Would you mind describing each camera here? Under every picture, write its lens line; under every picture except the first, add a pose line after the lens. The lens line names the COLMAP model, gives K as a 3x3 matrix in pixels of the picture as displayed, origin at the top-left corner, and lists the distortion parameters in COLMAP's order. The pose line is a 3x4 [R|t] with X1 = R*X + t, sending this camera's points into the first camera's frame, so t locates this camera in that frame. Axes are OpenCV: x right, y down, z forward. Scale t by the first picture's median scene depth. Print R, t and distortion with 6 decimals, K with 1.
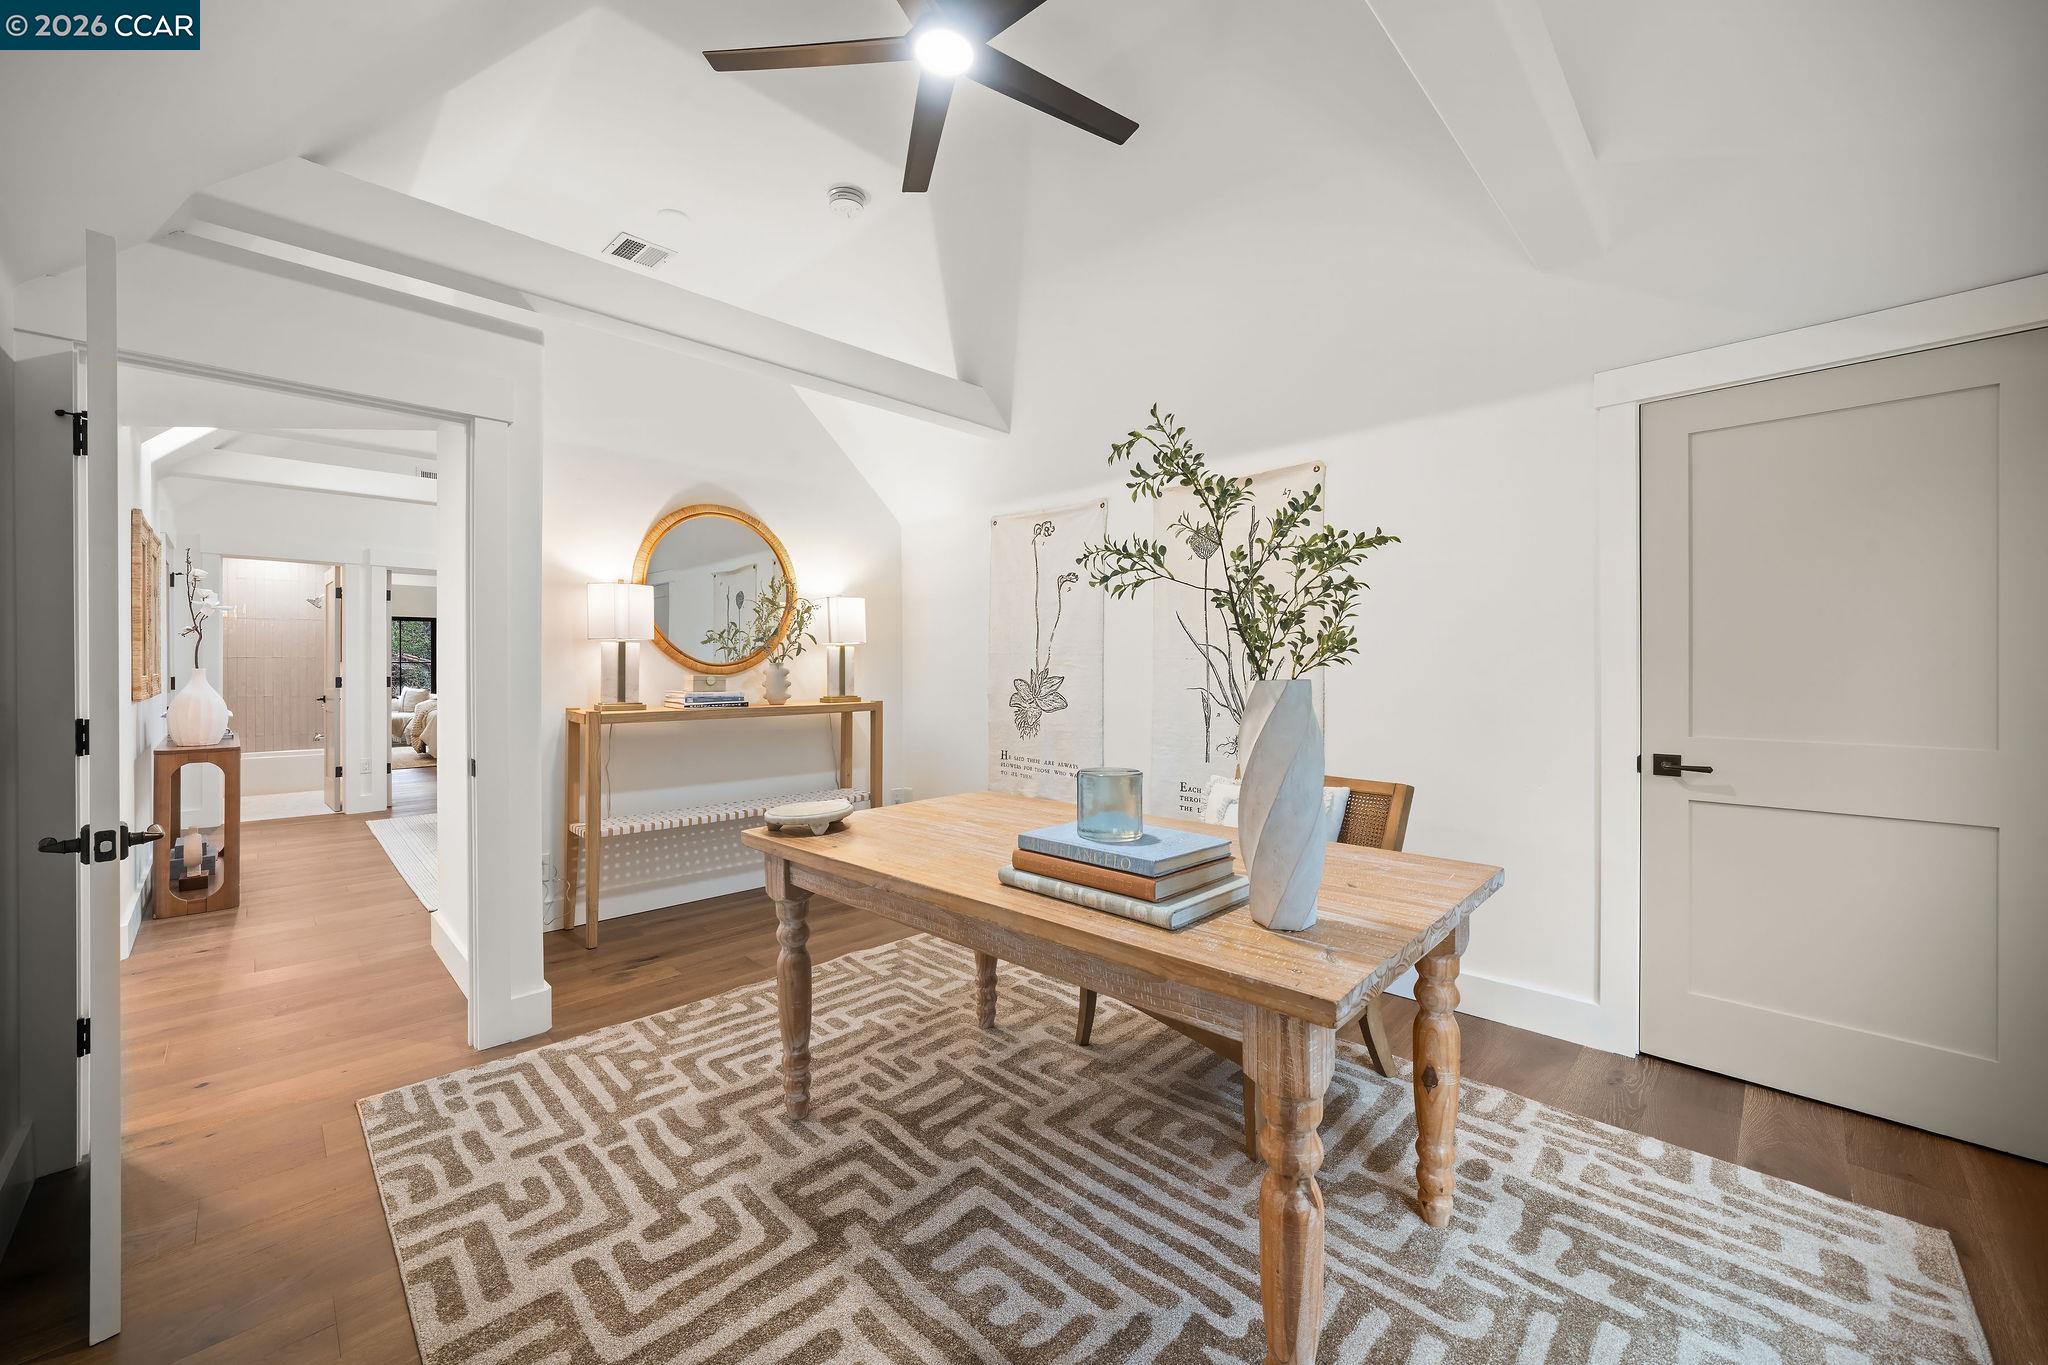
lens RADIAL K [[780.8, 0, 1029.5], [0, 780.8, 669.4], [0, 0, 1]] dist [-0.013350, 0.000514]
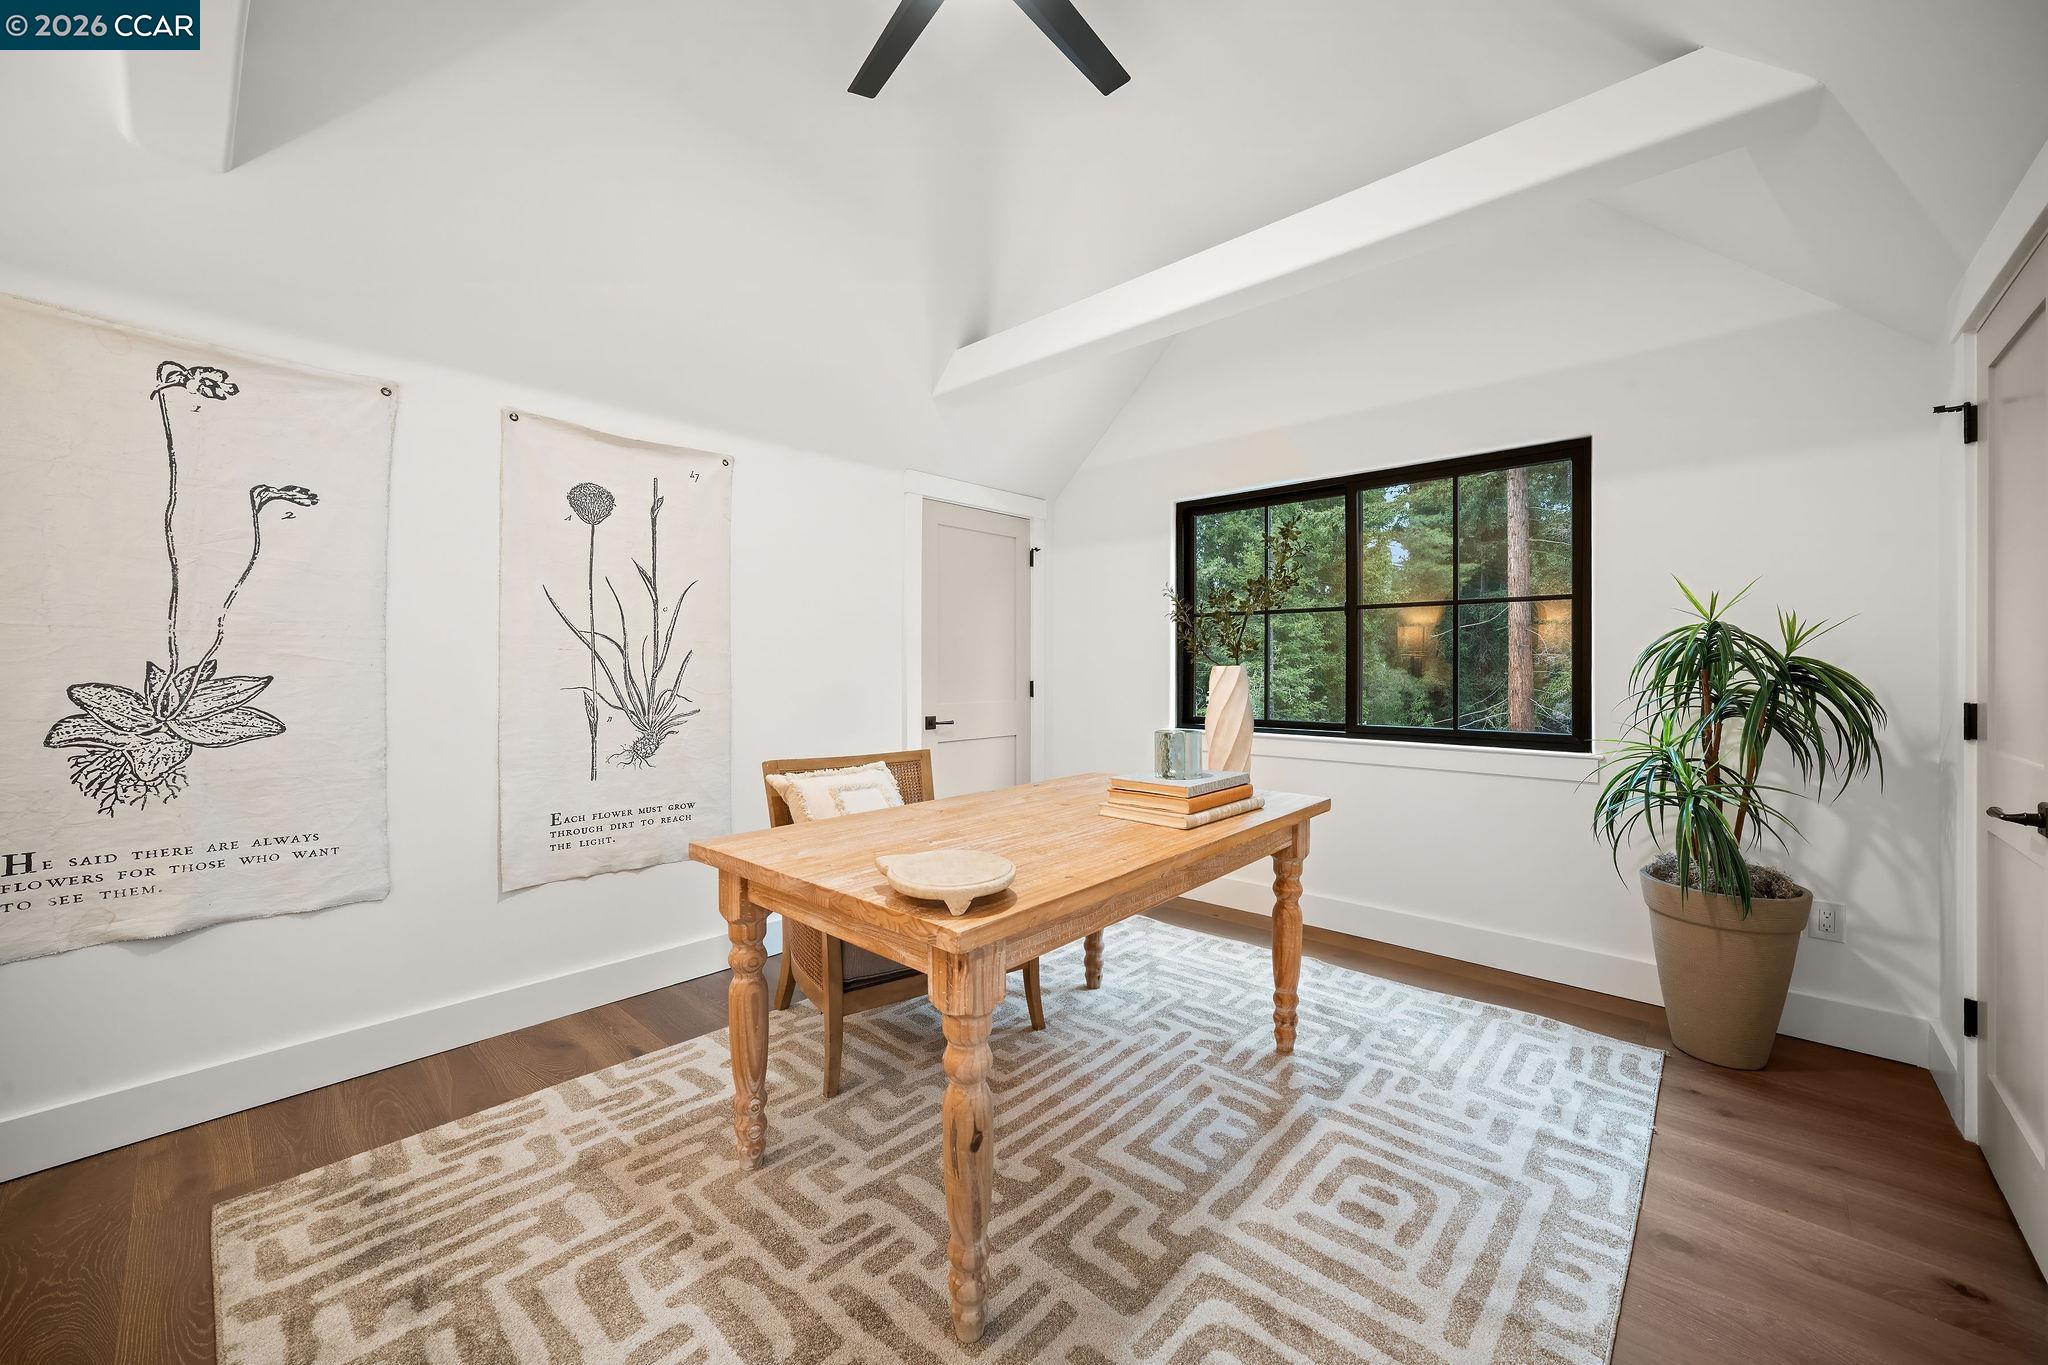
lens RADIAL K [[780.8, 0, 1023.7], [0, 780.8, 667.6], [0, 0, 1]] dist [-0.013350, 0.000514]
pose [[-0.027444, 0.003376, 0.999618, -0.846892], [0.004417, 0.999985, -0.003256, 0.012805], [-0.999614, 0.004326, -0.027458, 0.859002]]
